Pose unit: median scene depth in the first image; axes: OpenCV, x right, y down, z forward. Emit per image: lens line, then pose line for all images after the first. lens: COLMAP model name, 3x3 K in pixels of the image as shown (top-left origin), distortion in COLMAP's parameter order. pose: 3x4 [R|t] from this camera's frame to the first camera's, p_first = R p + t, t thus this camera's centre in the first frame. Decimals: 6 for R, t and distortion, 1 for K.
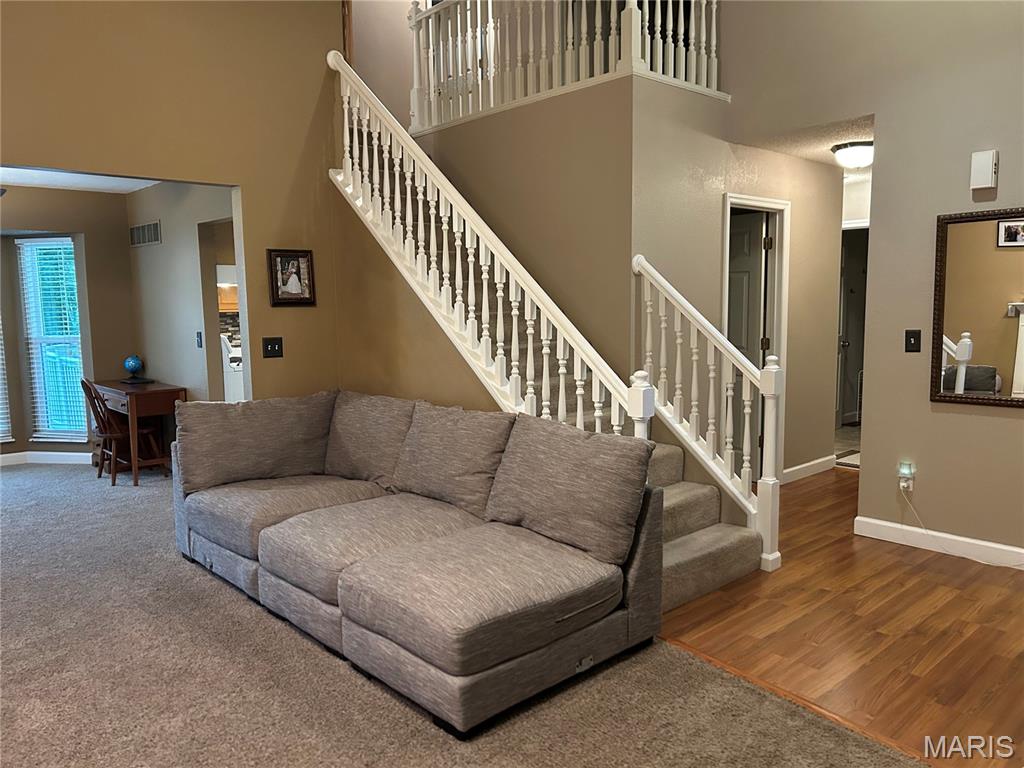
lens RADIAL K [[772.5, 0, 512.0], [0, 772.5, 384.0], [0, 0, 1]] dist [0.032501, 0.000331]
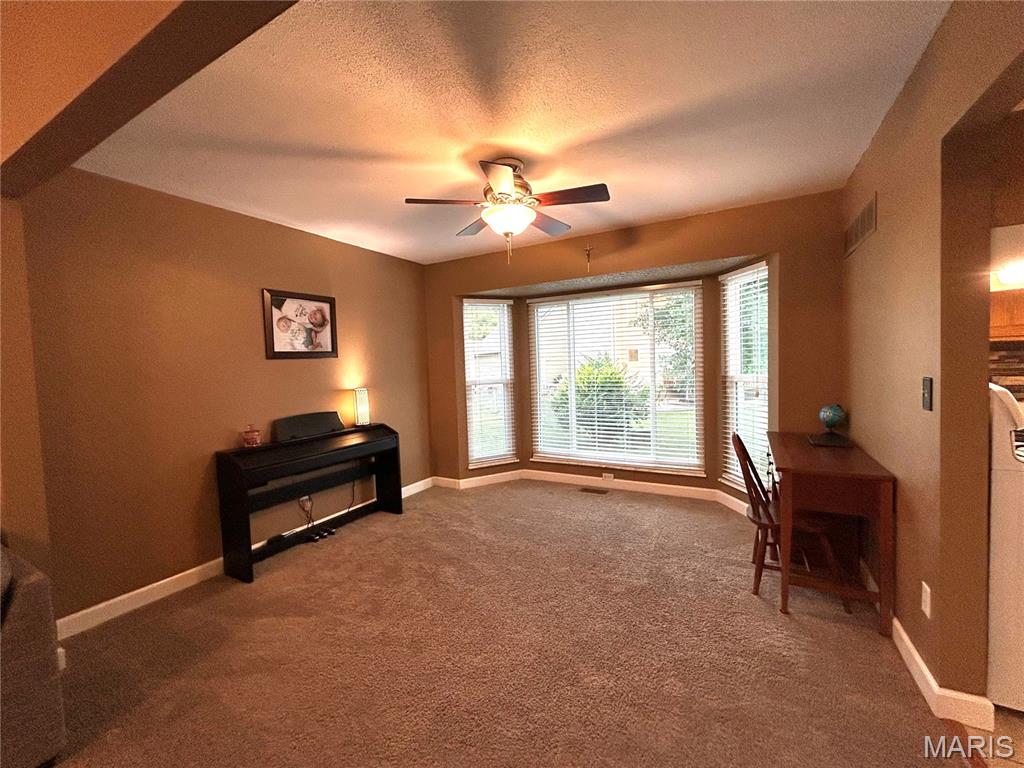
lens RADIAL K [[423.0, 0, 512.4], [0, 423.0, 381.9], [0, 0, 1]] dist [0.001430, -0.000007]
pose [[0.321684, 0.047051, -0.945677, -0.334071], [-0.073231, 0.997009, 0.024695, -0.076419], [0.944011, 0.061308, 0.324168, 0.958589]]
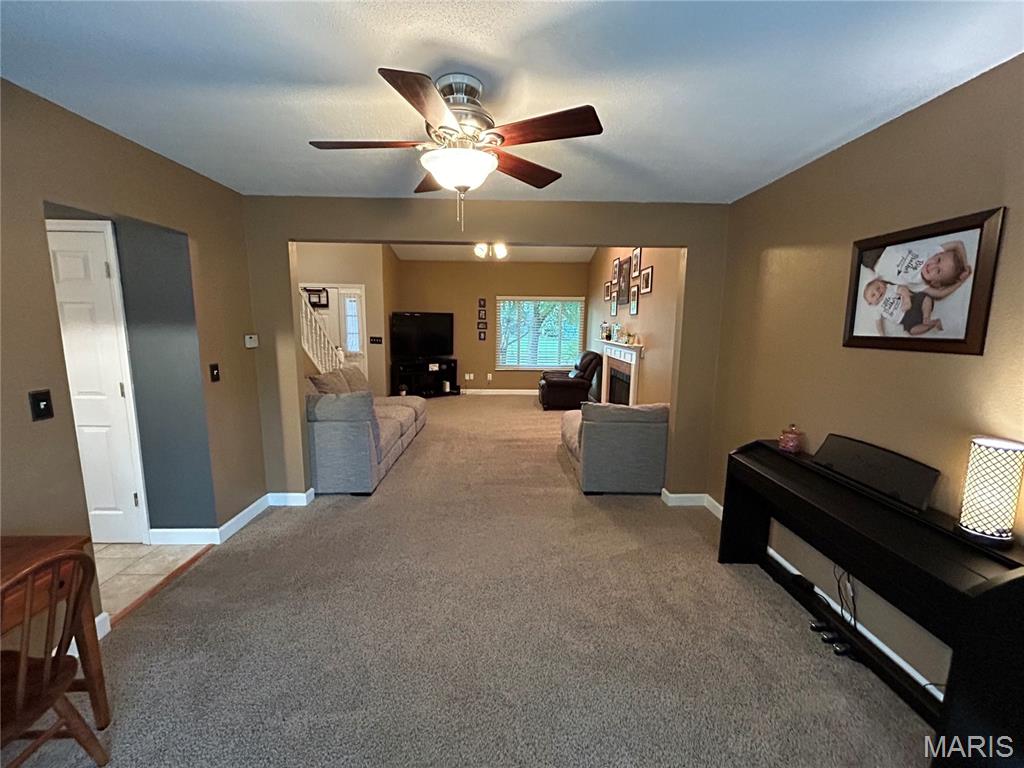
lens RADIAL K [[423.0, 0, 512.4], [0, 423.0, 381.9], [0, 0, 1]] dist [0.001430, -0.000007]
pose [[-0.749062, -0.086476, 0.656832, -1.194872], [0.073068, 0.974612, 0.211642, -0.160827], [-0.658458, 0.206526, -0.723726, 1.425335]]
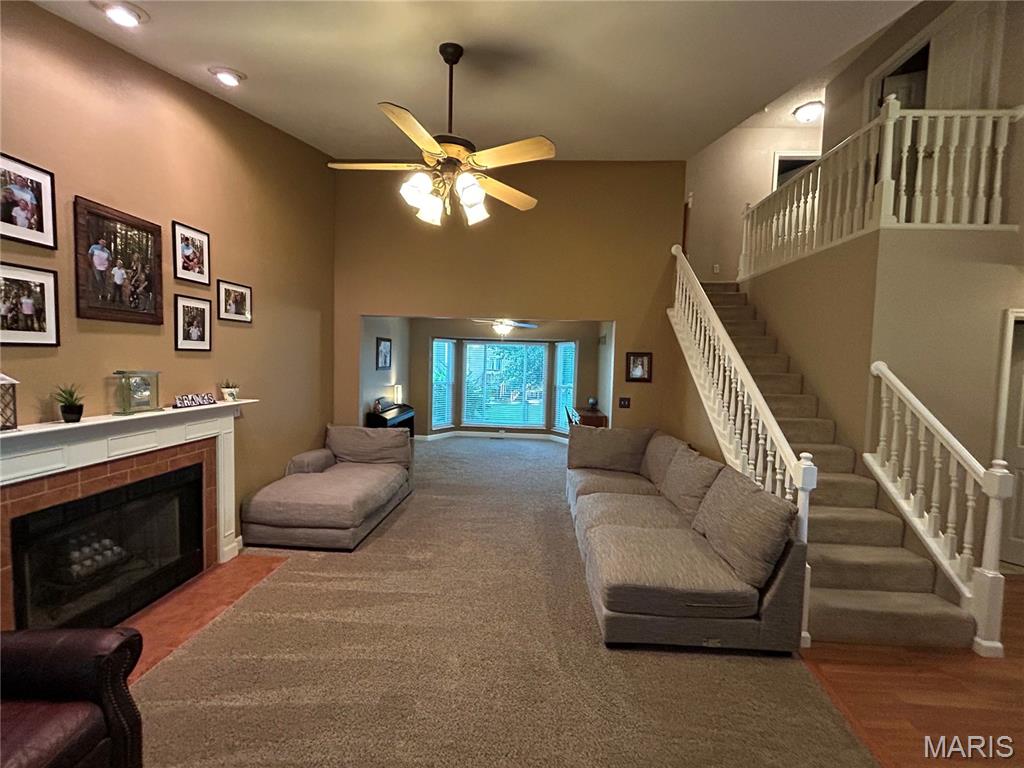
lens RADIAL K [[414.3, 0, 512.8], [0, 414.3, 381.4], [0, 0, 1]] dist [-0.001313, 0.000046]
pose [[0.704493, 0.068083, -0.706438, 0.248658], [-0.114202, 0.993292, -0.018159, -0.056661], [0.700463, 0.093469, 0.707542, 0.086109]]
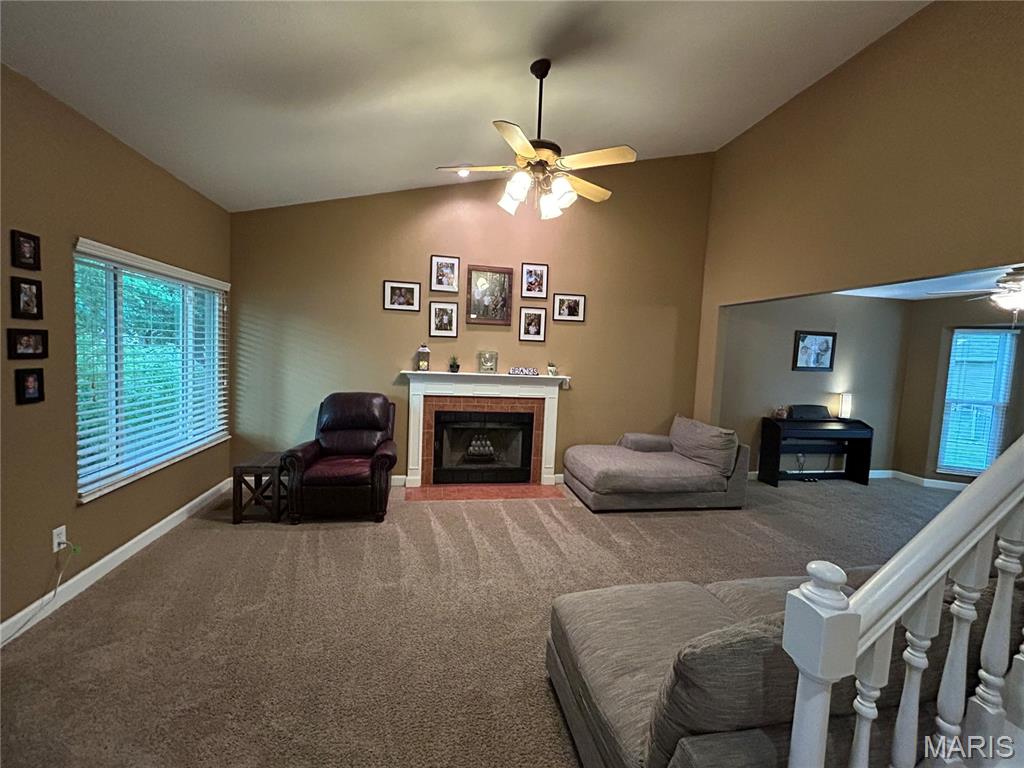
lens RADIAL K [[423.0, 0, 512.4], [0, 423.0, 381.9], [0, 0, 1]] dist [0.001430, -0.000007]
pose [[-0.524095, 0.054614, -0.849907, 0.367130], [-0.129032, 0.981330, 0.142627, -0.105870], [0.841828, 0.184416, -0.507263, 0.737394]]
